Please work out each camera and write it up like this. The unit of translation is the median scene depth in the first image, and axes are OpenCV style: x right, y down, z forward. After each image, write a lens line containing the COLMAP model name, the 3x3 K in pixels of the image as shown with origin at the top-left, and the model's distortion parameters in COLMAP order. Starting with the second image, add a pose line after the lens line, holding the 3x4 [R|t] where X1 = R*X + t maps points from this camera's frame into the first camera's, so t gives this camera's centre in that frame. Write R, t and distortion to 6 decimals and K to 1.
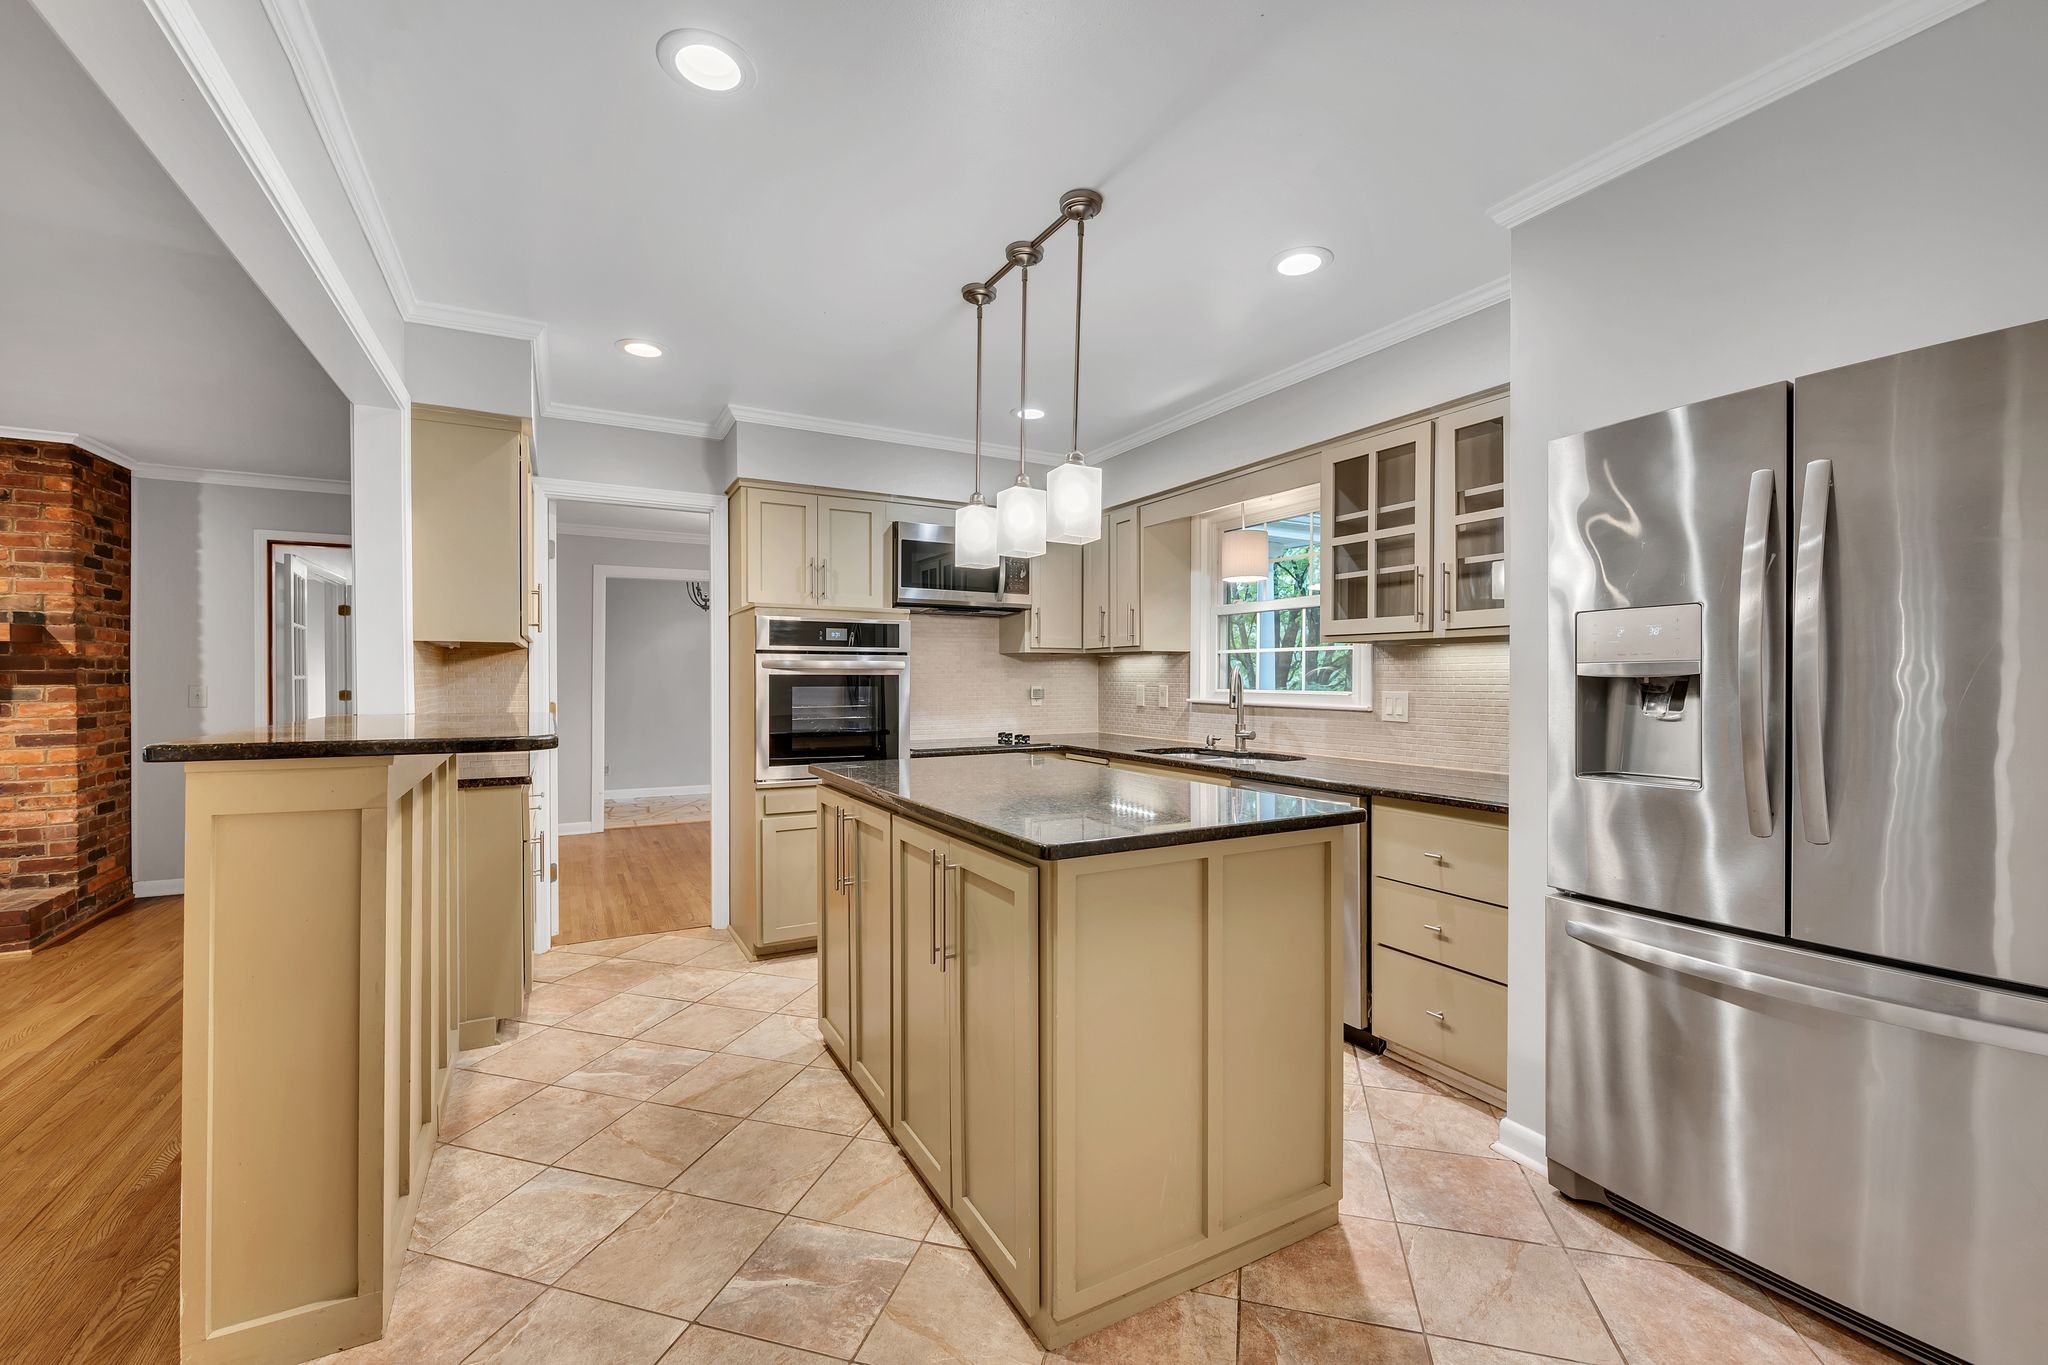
lens RADIAL K [[848.8, 0, 1020.4], [0, 848.8, 682.0], [0, 0, 1]] dist [-0.000744, -0.000386]
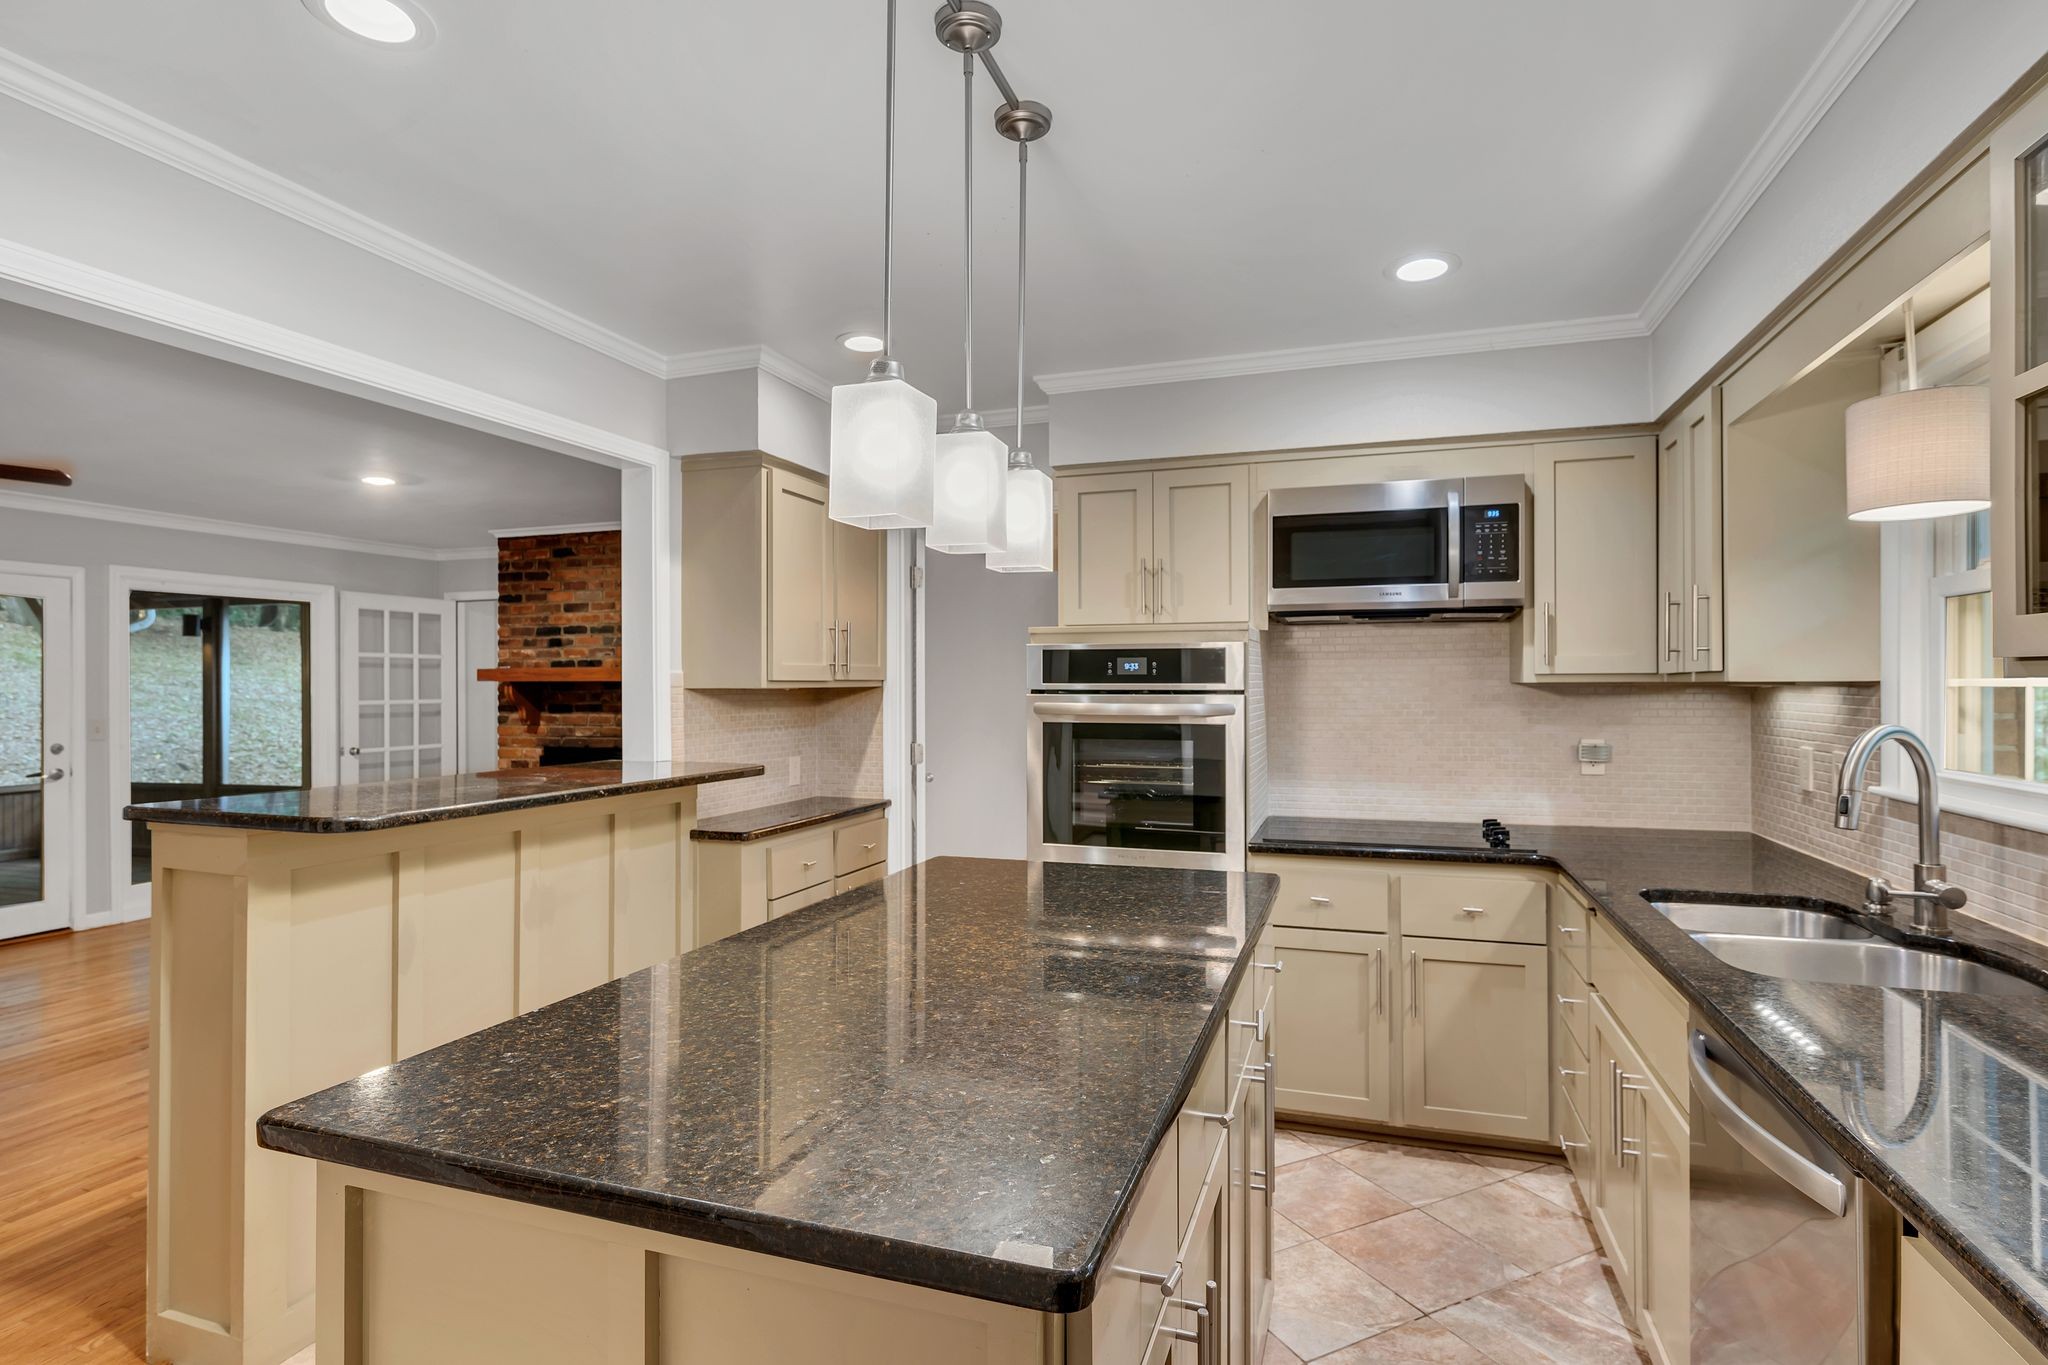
lens RADIAL K [[1001.0, 0, 1022.8], [0, 1001.0, 685.3], [0, 0, 1]] dist [-0.001270, 0.000010]
pose [[0.669303, -0.002097, -0.742987, 0.321112], [-0.003082, 0.999980, -0.005599, -0.032536], [0.742983, 0.006037, 0.669283, 0.348554]]
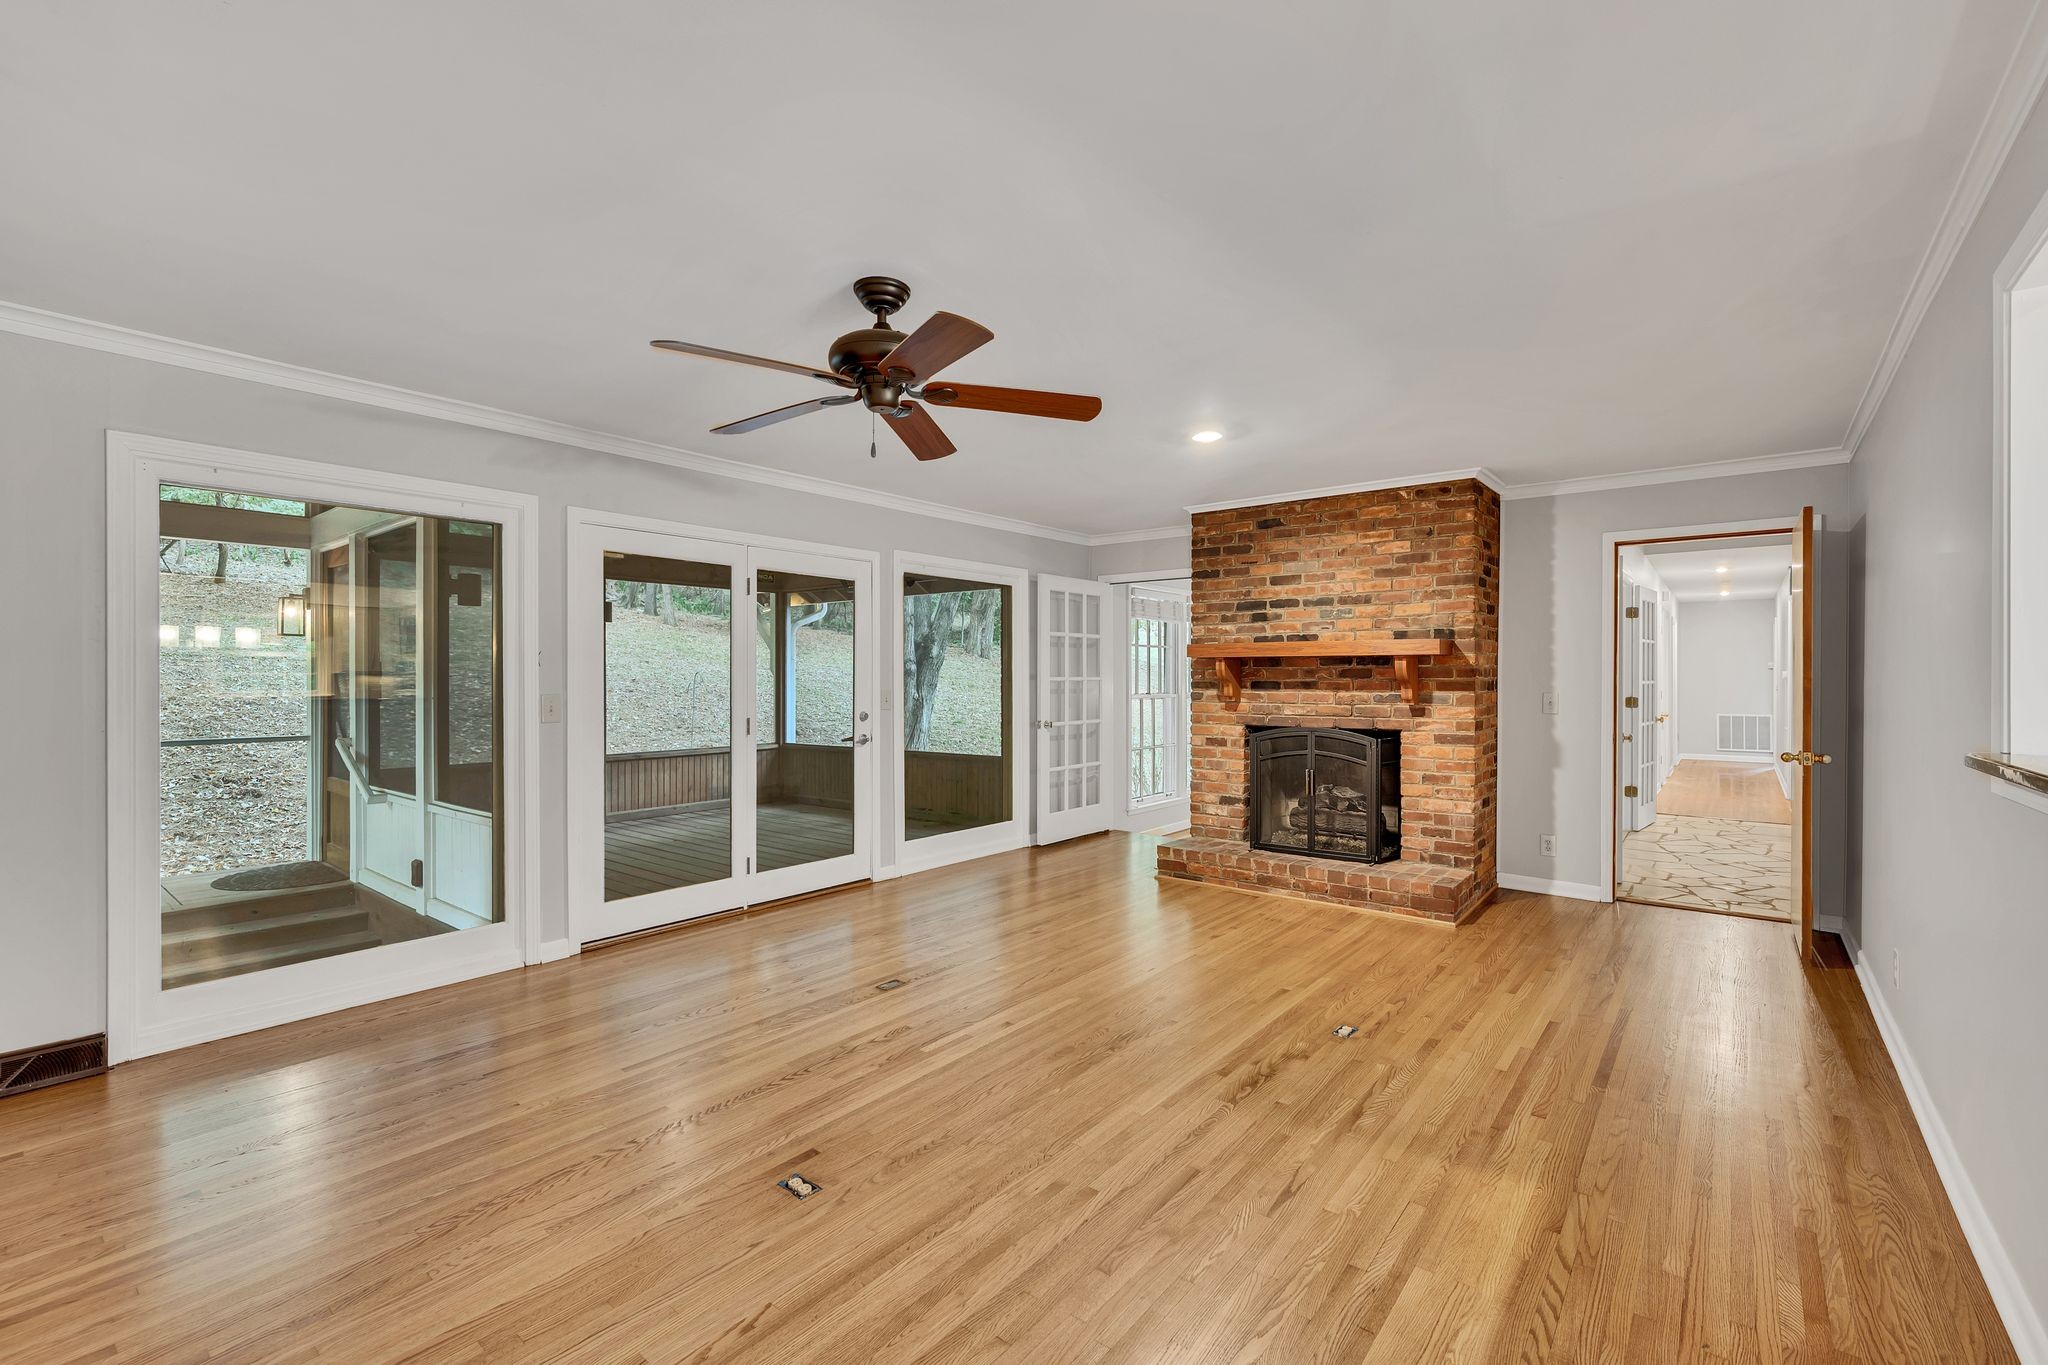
lens RADIAL K [[848.8, 0, 1024.1], [0, 848.8, 684.8], [0, 0, 1]] dist [-0.000744, -0.000386]
pose [[0.378698, 0.010369, -0.925462, -0.301985], [-0.009247, 0.999930, 0.007420, -0.008603], [0.925474, 0.005748, 0.378768, 0.021313]]
